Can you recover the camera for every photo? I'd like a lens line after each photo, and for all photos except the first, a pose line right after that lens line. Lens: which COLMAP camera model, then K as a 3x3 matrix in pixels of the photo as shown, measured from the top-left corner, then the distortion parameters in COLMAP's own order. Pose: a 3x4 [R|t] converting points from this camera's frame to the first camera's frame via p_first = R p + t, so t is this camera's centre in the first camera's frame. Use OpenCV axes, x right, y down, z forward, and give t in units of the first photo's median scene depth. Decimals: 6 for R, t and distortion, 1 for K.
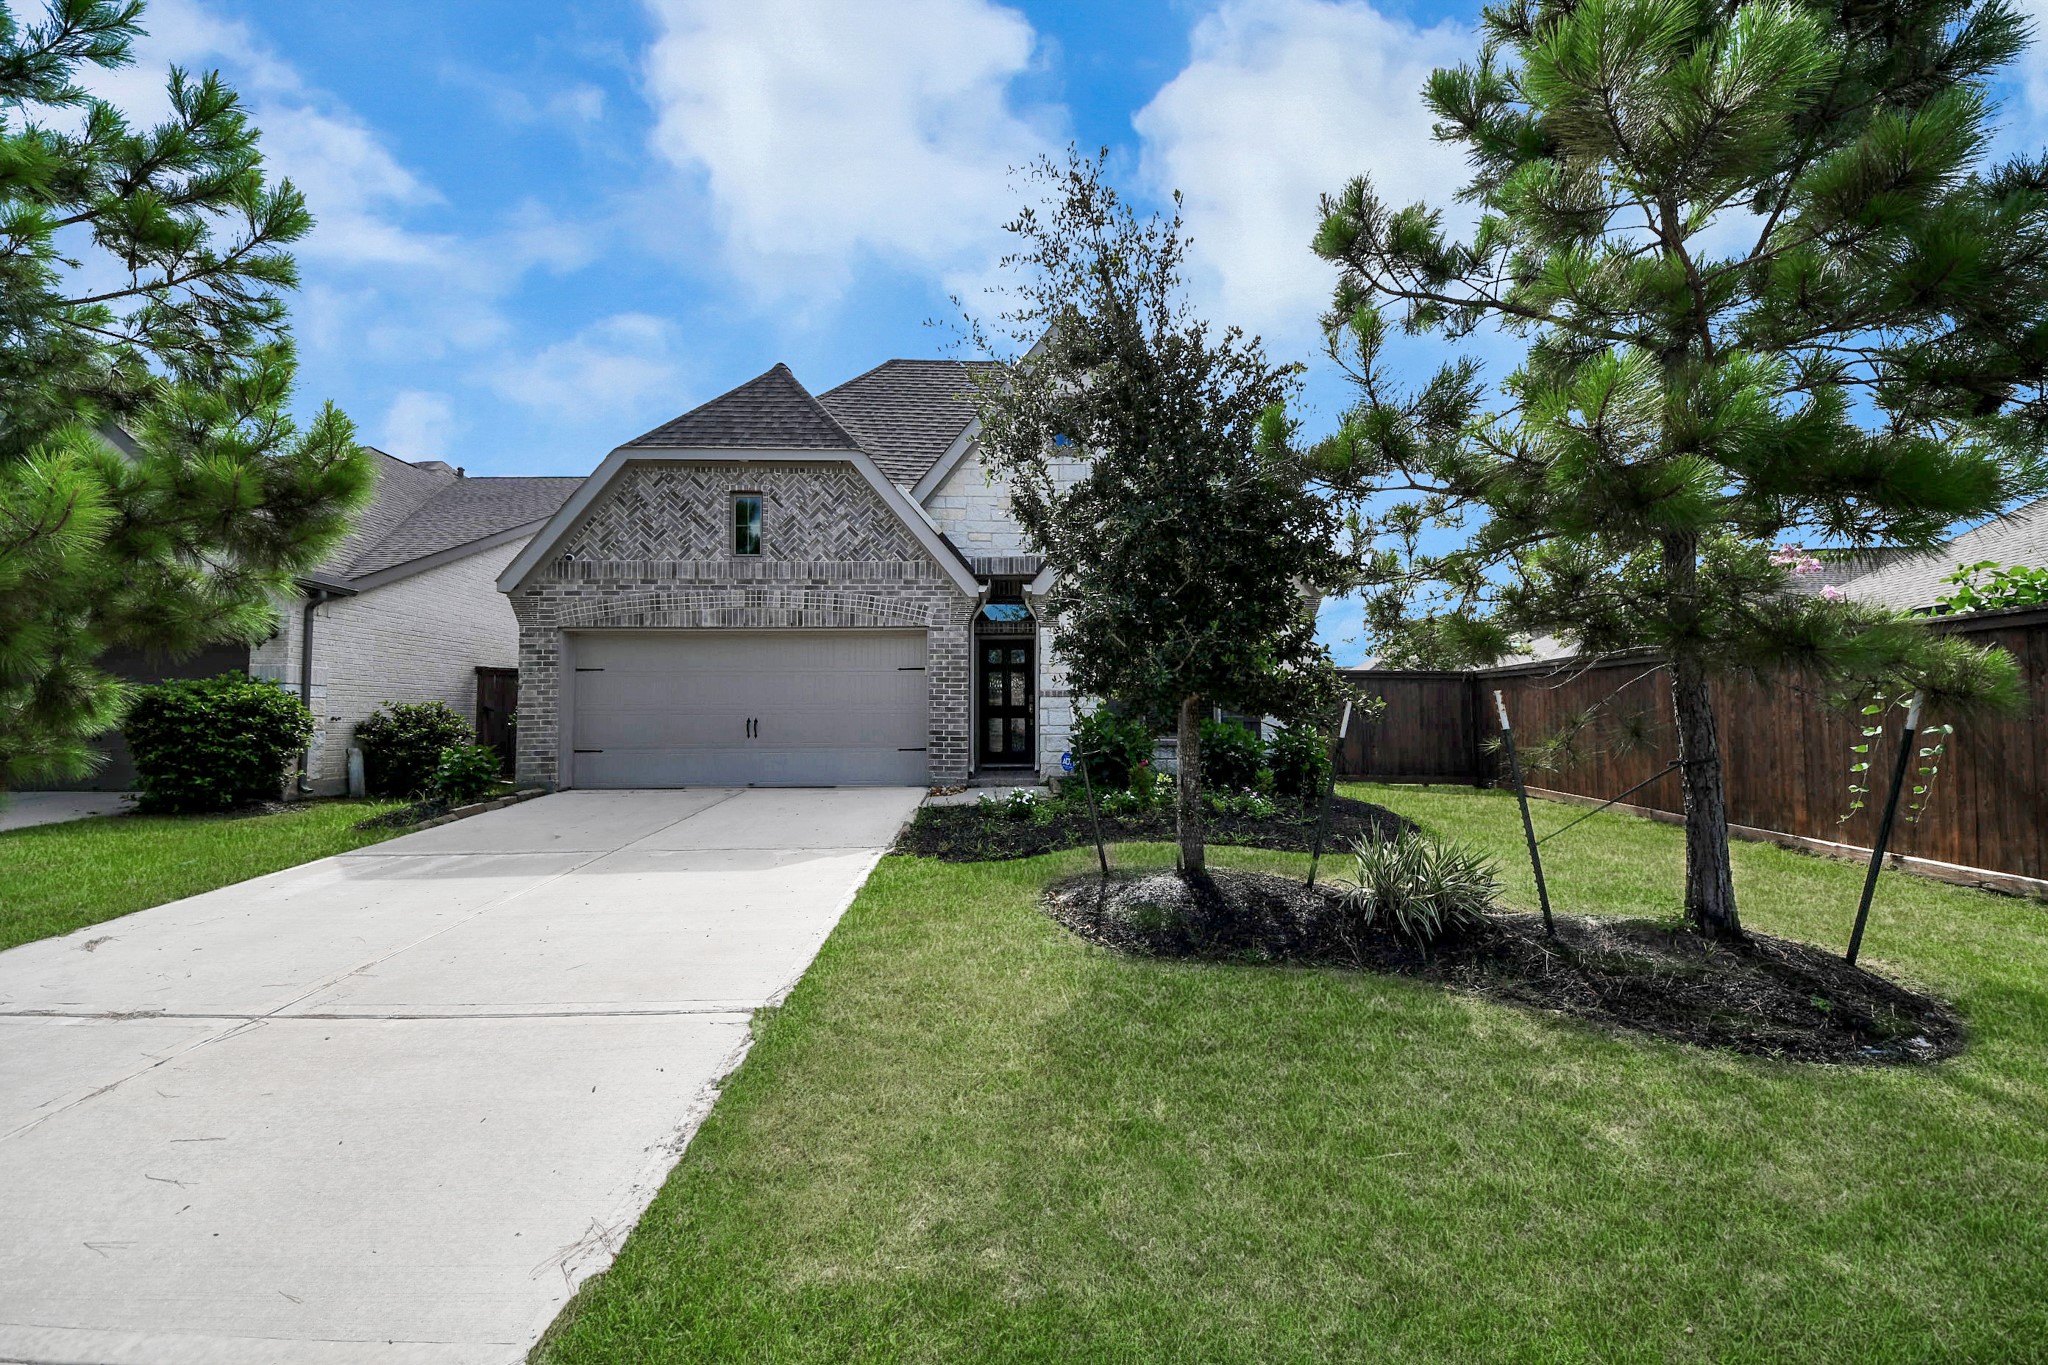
lens RADIAL K [[741.2, 0, 1034.0], [0, 741.2, 640.6], [0, 0, 1]] dist [0.006096, -0.006207]
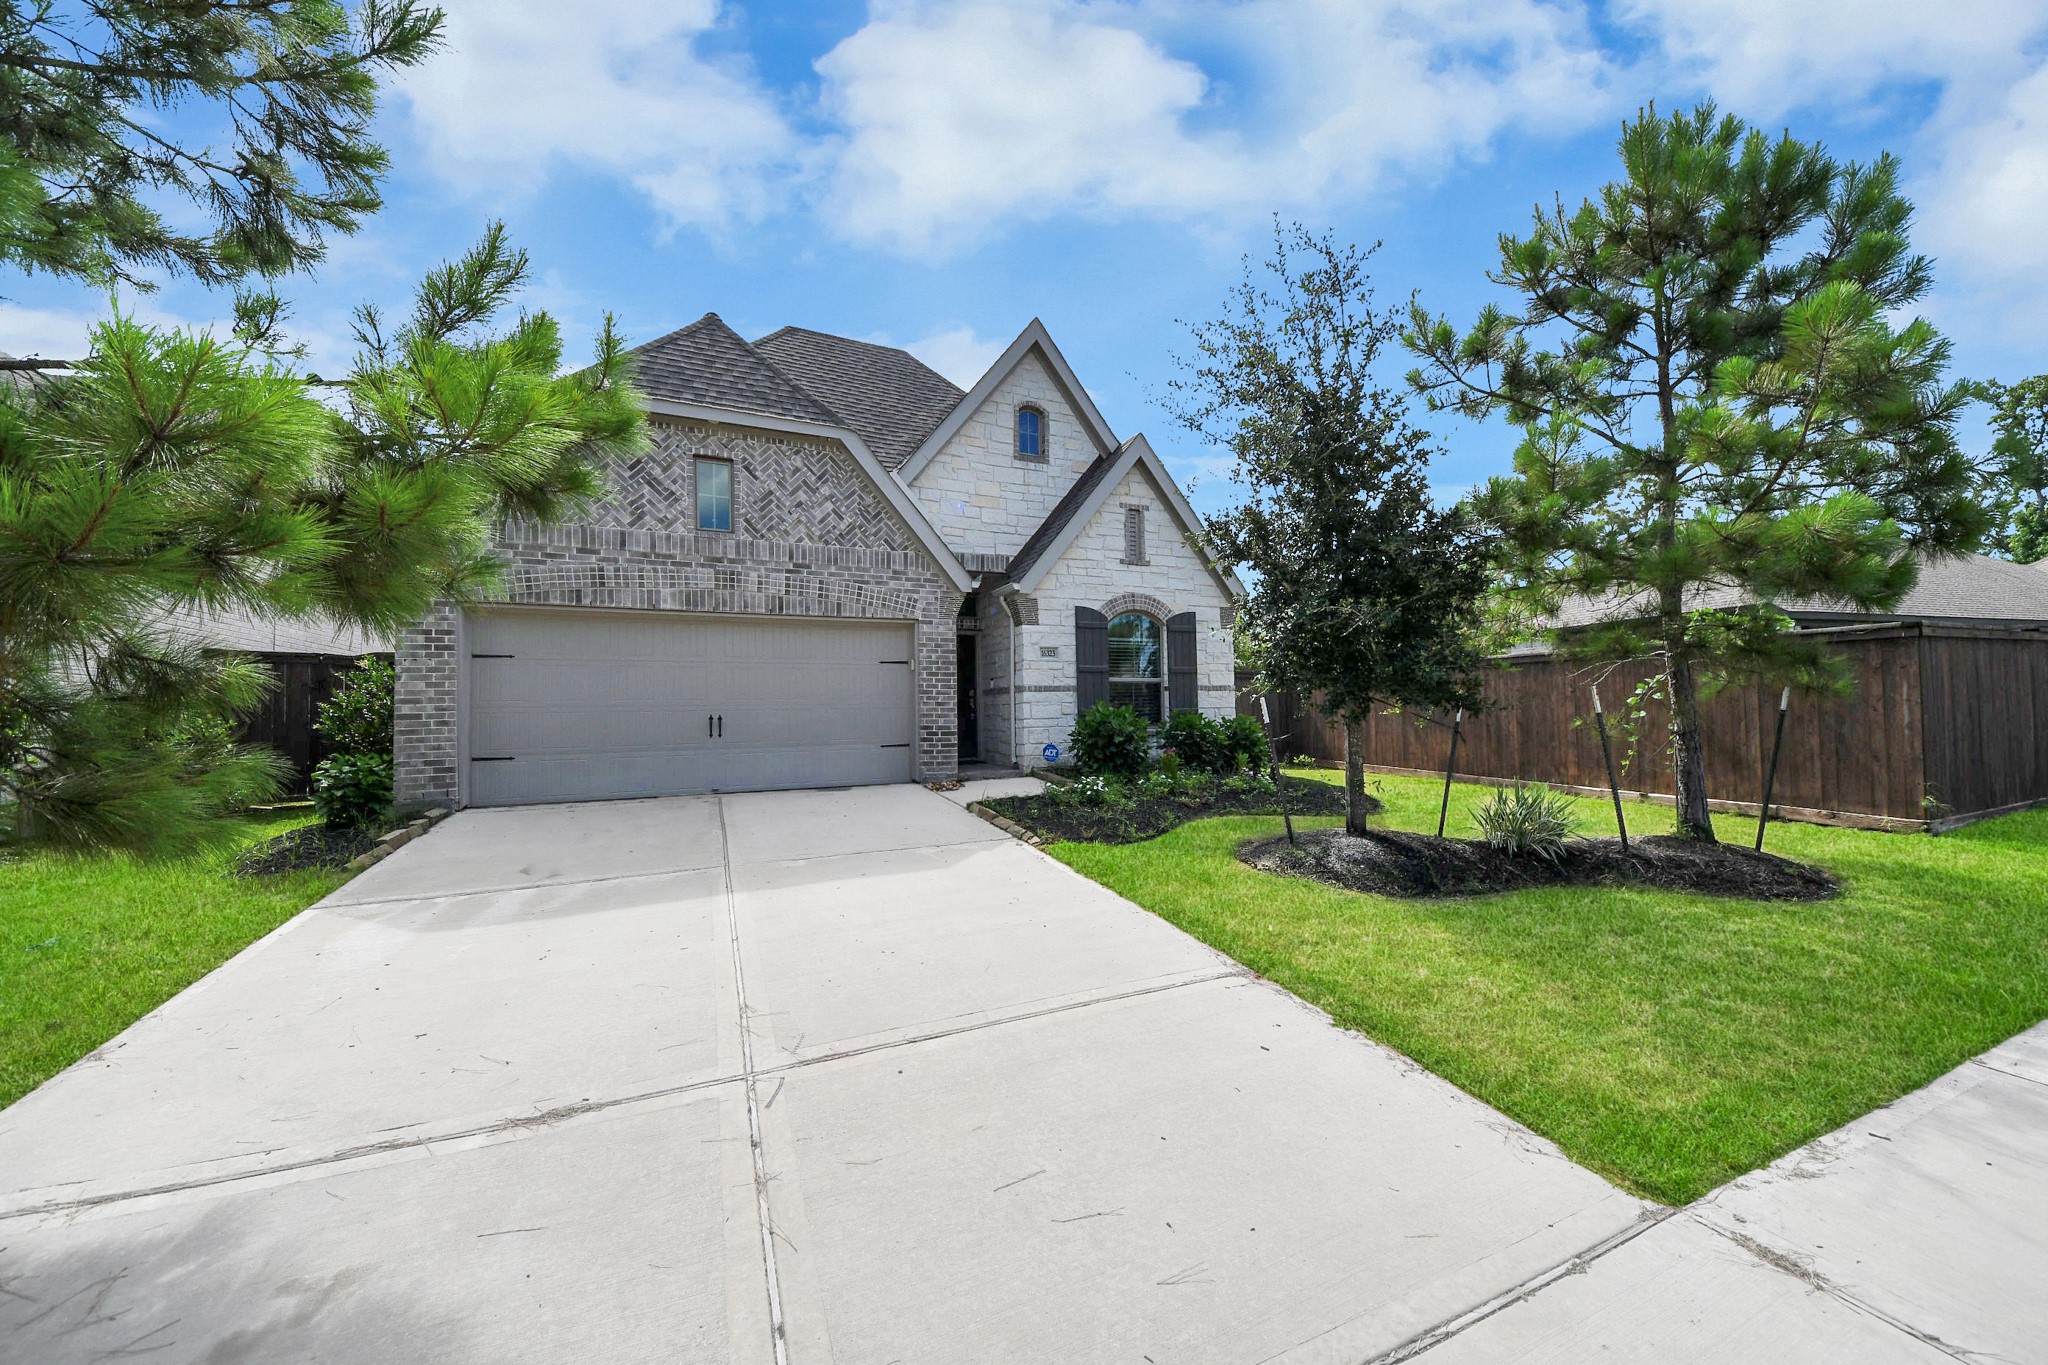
lens RADIAL K [[741.2, 0, 1013.4], [0, 741.2, 648.8], [0, 0, 1]] dist [0.006096, -0.006207]
pose [[0.914820, 0.025803, 0.403038, -0.418068], [-0.030385, 0.999526, 0.004977, 0.010395], [-0.402718, -0.016799, 0.915170, 0.054232]]
